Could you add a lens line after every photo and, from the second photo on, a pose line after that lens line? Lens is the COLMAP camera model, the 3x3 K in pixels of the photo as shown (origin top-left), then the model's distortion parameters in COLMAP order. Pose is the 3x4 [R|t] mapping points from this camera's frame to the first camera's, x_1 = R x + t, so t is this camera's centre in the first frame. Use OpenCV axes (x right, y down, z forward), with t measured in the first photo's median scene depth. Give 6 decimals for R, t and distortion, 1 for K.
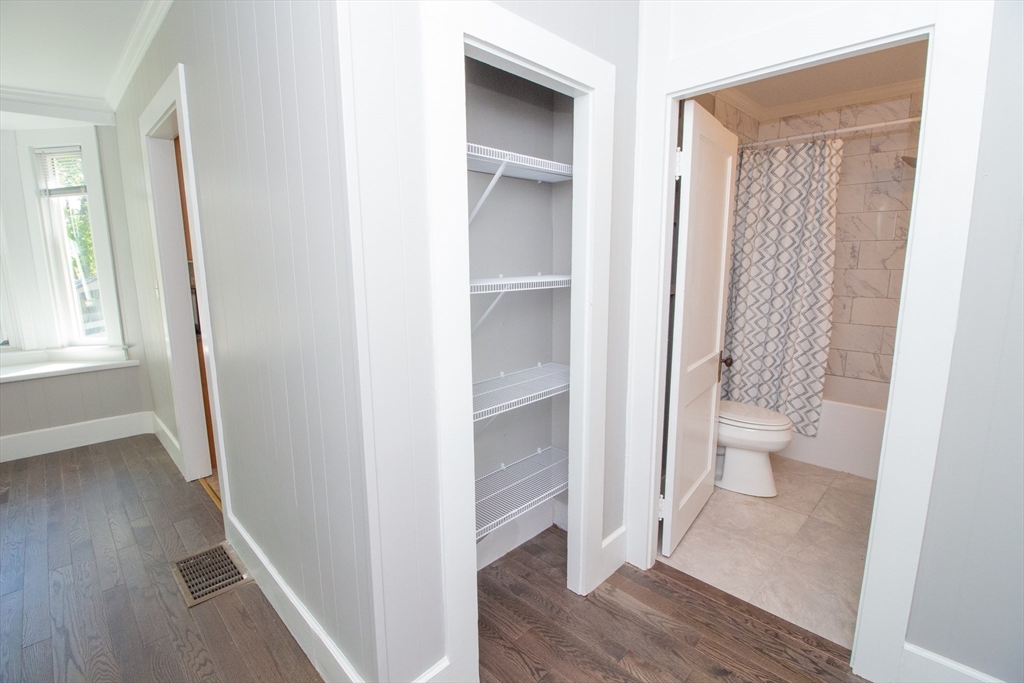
lens RADIAL K [[469.1, 0, 501.7], [0, 469.1, 339.9], [0, 0, 1]] dist [0.000006, -0.012947]
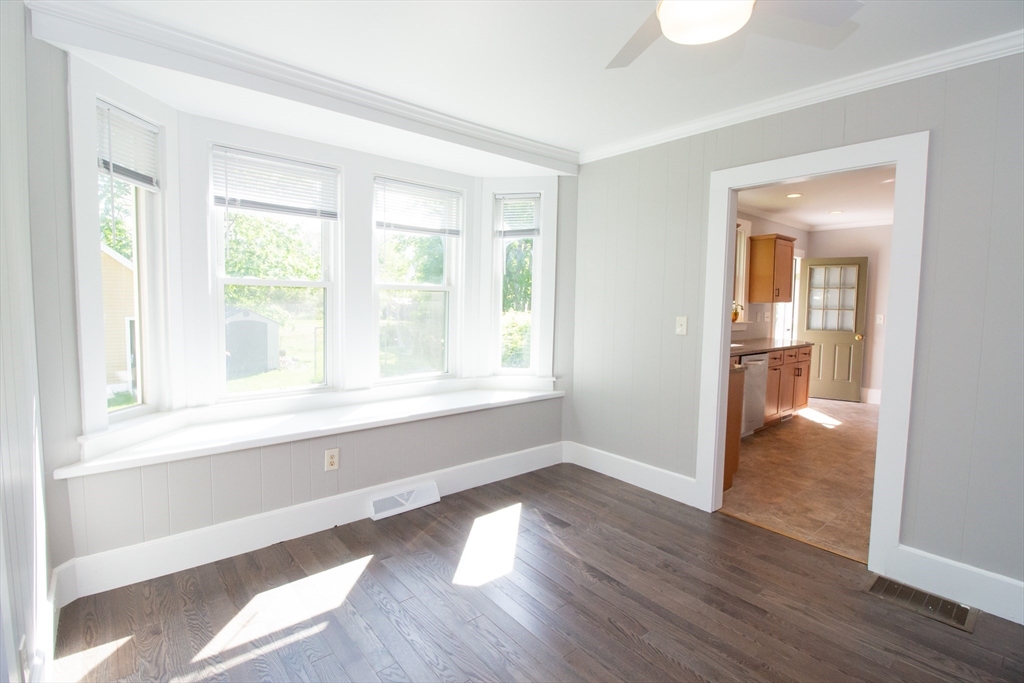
lens RADIAL K [[473.2, 0, 508.4], [0, 473.2, 335.7], [0, 0, 1]] dist [-0.000432, -0.014021]
pose [[0.996390, 0.029101, -0.079749, -0.869497], [-0.036736, 0.994702, -0.096008, 0.028101], [0.076533, 0.098591, 0.992181, -0.085061]]
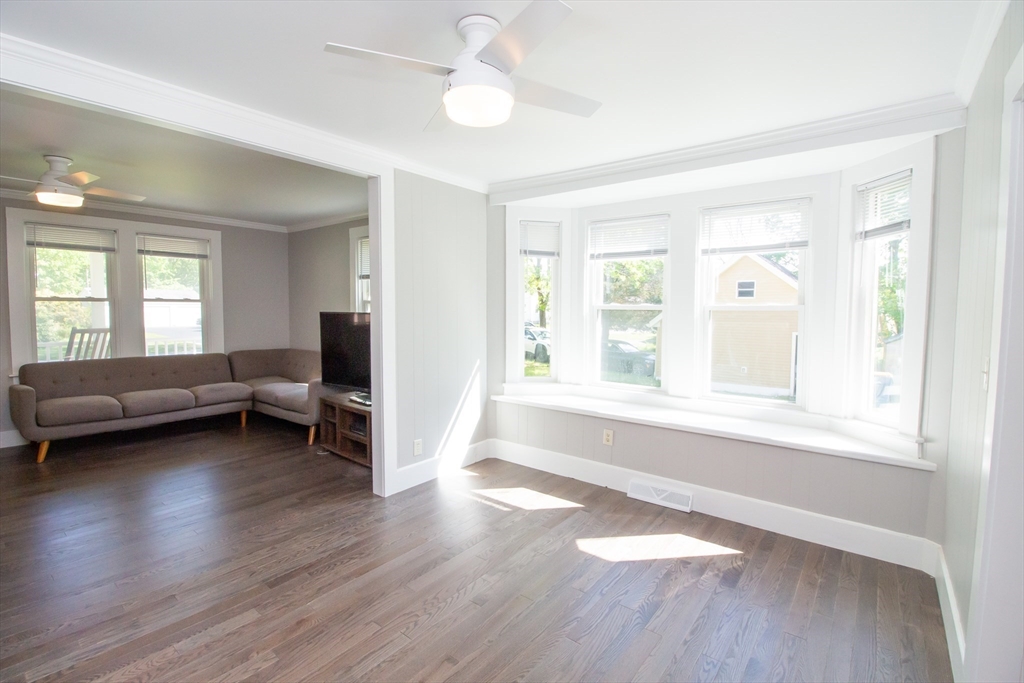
lens RADIAL K [[473.2, 0, 508.4], [0, 473.2, 335.7], [0, 0, 1]] dist [-0.000432, -0.014021]
pose [[0.126151, 0.065342, -0.989857, -0.207815], [-0.175384, 0.983579, 0.042576, -0.062961], [0.976384, 0.168234, 0.135539, 0.286749]]
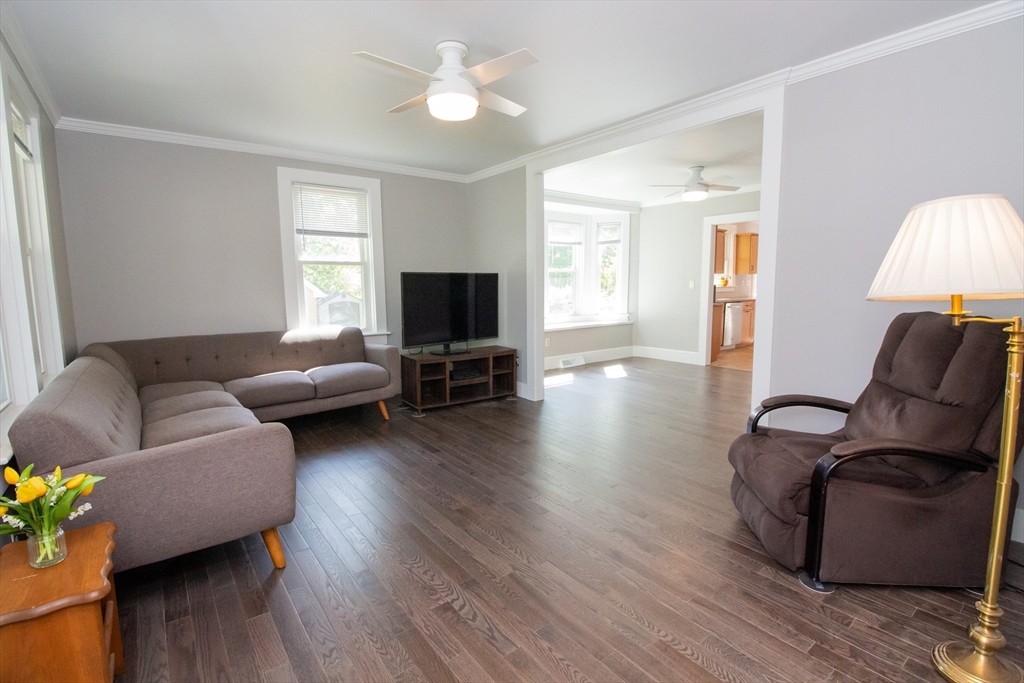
lens RADIAL K [[469.1, 0, 501.7], [0, 469.1, 339.9], [0, 0, 1]] dist [0.000006, -0.012947]
pose [[0.992123, 0.010760, -0.124806, -1.168674], [-0.016518, 0.998842, -0.045195, 0.250955], [0.124175, 0.046901, 0.991151, -1.251702]]
